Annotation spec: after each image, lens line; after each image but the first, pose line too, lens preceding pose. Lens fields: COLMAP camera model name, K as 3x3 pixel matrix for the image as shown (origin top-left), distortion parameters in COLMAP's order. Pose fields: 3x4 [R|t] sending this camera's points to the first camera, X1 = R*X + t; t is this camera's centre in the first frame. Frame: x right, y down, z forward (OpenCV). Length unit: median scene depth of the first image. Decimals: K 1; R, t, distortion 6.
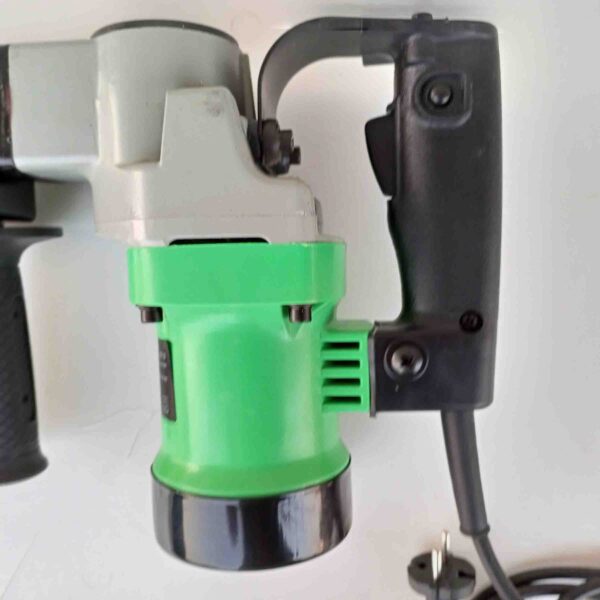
lens RADIAL K [[475.5, 0, 310.5], [0, 475.5, 281.5], [0, 0, 1]] dist [0.000281, -0.002183]
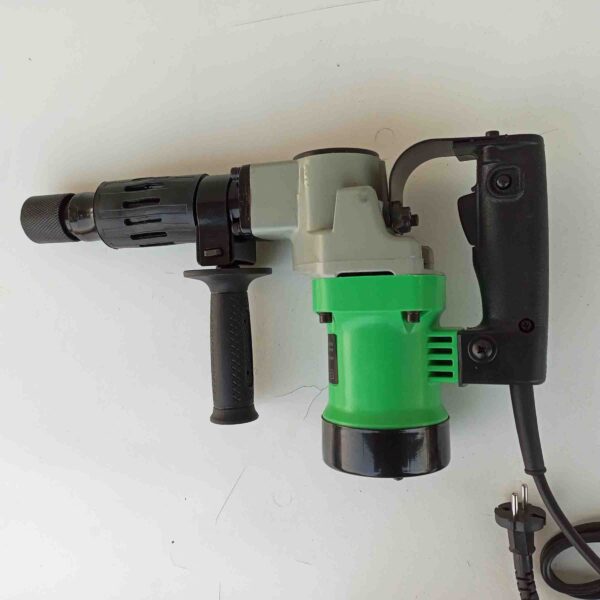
lens RADIAL K [[681.5, 0, 300.0], [0, 681.5, 300.0], [0, 0, 1]] dist [-0.050574, -0.012319]
pose [[0.957319, 0.000490, -0.289032, 0.272880], [-0.022946, 0.996971, -0.074310, 0.182711], [0.288121, 0.077770, 0.954431, -1.308162]]
